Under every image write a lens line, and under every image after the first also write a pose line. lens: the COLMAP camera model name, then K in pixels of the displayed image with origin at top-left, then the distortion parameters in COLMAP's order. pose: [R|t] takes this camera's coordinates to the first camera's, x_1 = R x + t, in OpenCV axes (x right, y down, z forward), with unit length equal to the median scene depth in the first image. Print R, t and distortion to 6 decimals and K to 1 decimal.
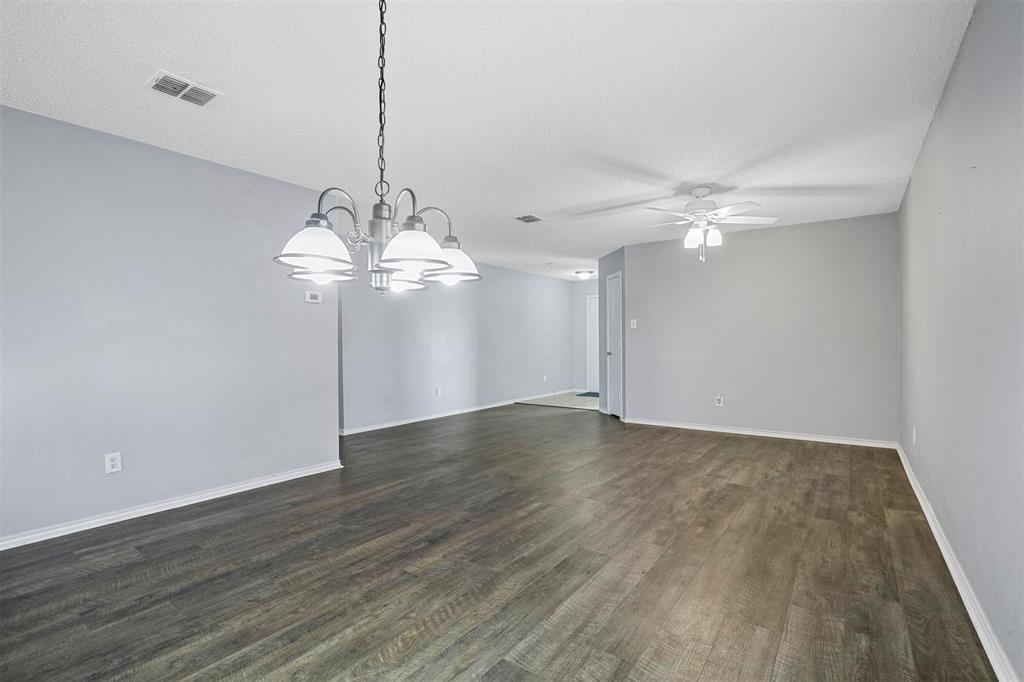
lens RADIAL K [[469.3, 0, 515.4], [0, 469.3, 340.6], [0, 0, 1]] dist [-0.030962, 0.001173]
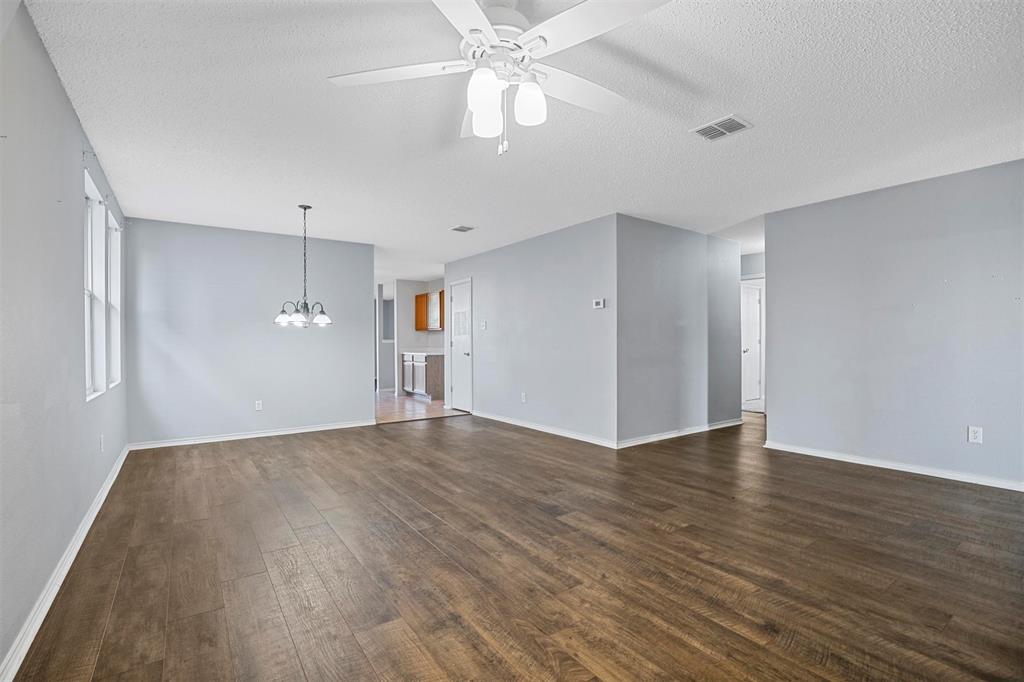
lens RADIAL K [[469.3, 0, 515.4], [0, 469.3, 340.6], [0, 0, 1]] dist [-0.030962, 0.001173]
pose [[-0.319148, 0.004548, -0.947694, 1.157413], [0.010177, 0.999947, 0.001372, 0.001750], [0.947650, -0.009207, -0.319177, 1.652901]]
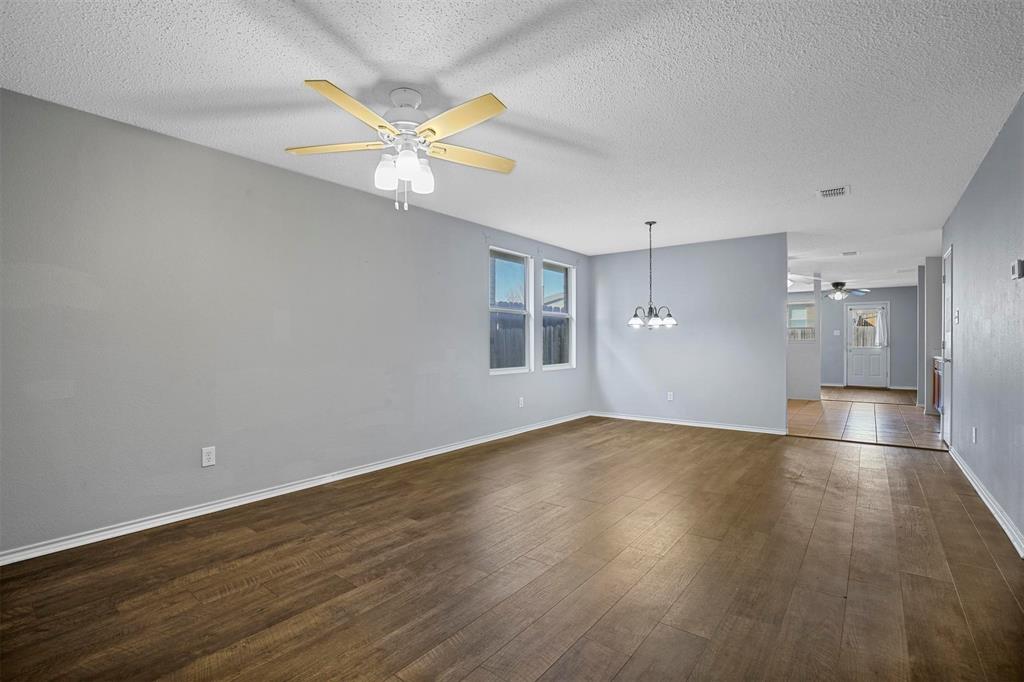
lens RADIAL K [[469.3, 0, 515.4], [0, 469.3, 340.6], [0, 0, 1]] dist [-0.030962, 0.001173]
pose [[-0.999473, 0.008189, 0.031424, 0.342719], [0.007956, 0.999940, -0.007528, 0.005946], [-0.031484, -0.007274, -0.999478, 2.302802]]
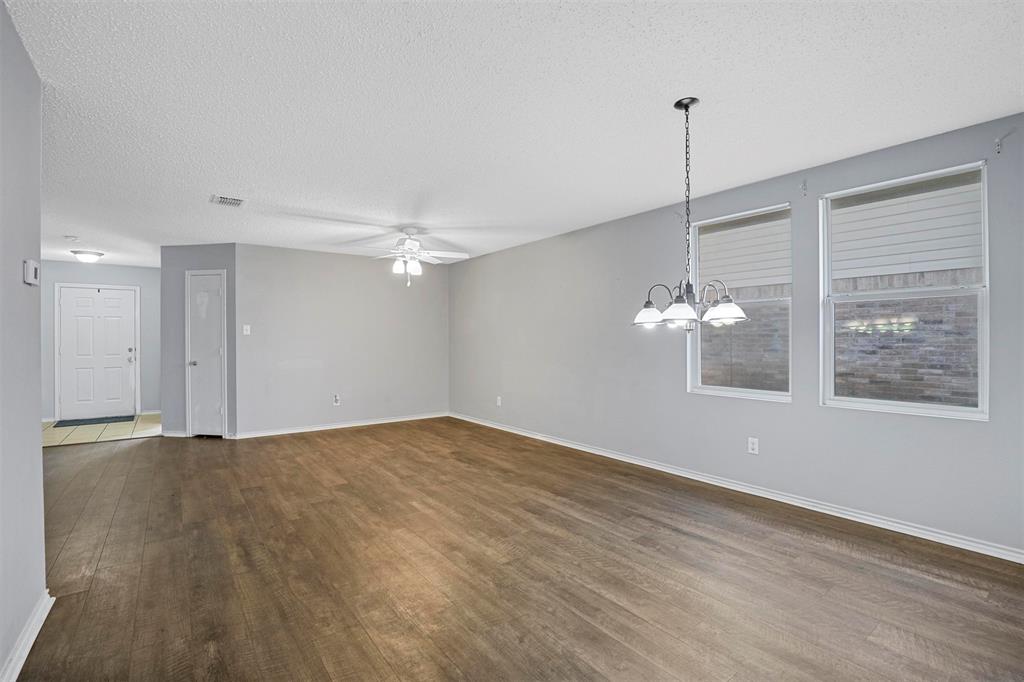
lens RADIAL K [[469.3, 0, 515.4], [0, 469.3, 340.6], [0, 0, 1]] dist [-0.030962, 0.001173]
pose [[0.297220, 0.001299, 0.954808, -1.029553], [0.001458, 0.999997, -0.001814, -0.028403], [-0.954808, 0.001931, 0.297218, 0.509897]]
